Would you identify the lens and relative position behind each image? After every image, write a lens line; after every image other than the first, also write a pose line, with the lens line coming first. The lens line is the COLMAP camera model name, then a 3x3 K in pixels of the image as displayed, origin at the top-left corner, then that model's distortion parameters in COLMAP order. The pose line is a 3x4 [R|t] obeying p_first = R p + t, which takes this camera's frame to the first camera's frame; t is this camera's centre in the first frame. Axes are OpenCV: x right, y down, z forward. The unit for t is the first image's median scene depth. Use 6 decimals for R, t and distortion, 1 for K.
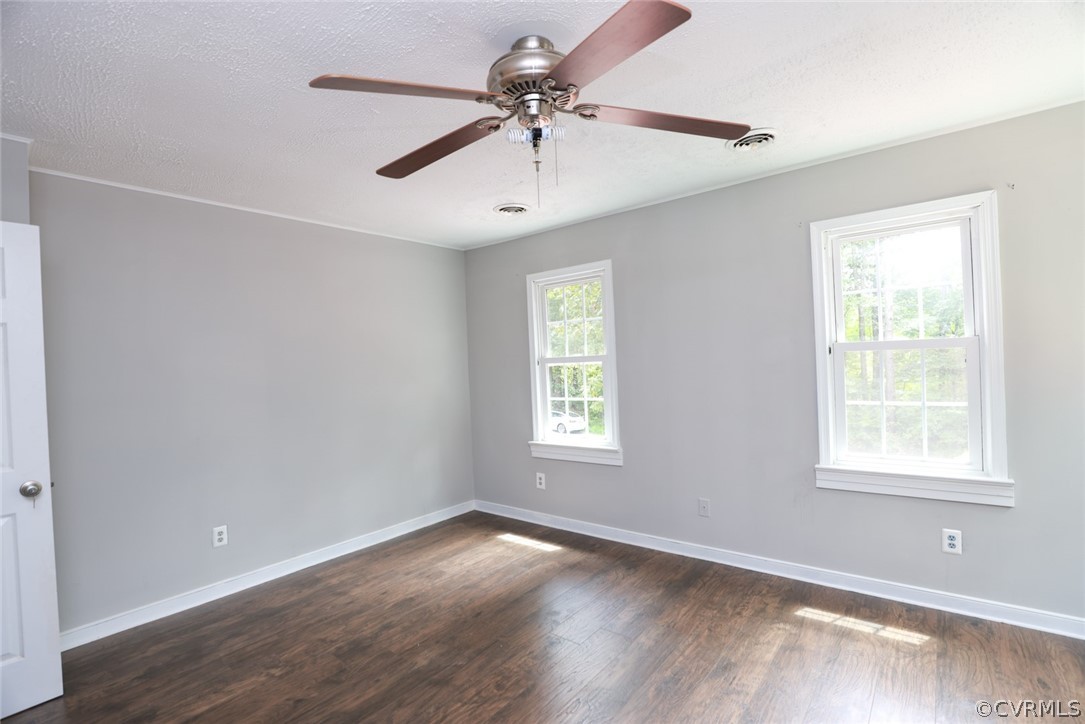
lens RADIAL K [[489.2, 0, 545.6], [0, 489.2, 359.5], [0, 0, 1]] dist [-0.027558, 0.000783]
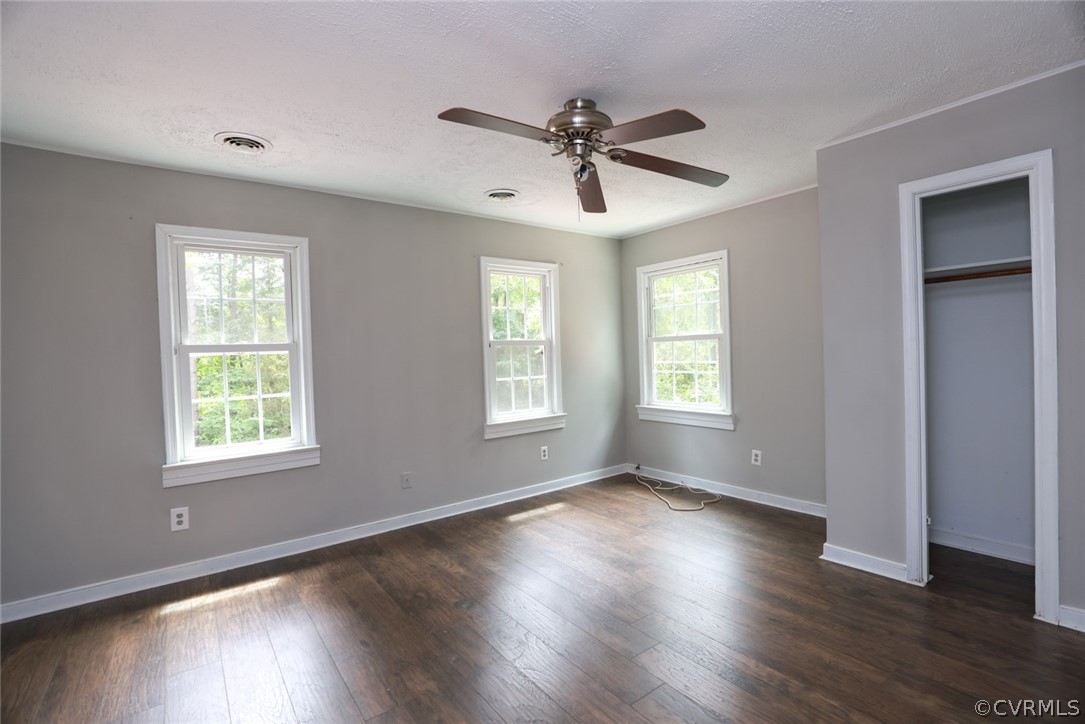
lens RADIAL K [[489.2, 0, 544.5], [0, 489.2, 359.1], [0, 0, 1]] dist [-0.027558, 0.000783]
pose [[0.253554, 0.014152, 0.967218, -0.691476], [0.007743, 0.999831, -0.016659, 0.041912], [-0.967290, 0.011713, 0.253402, 0.390820]]
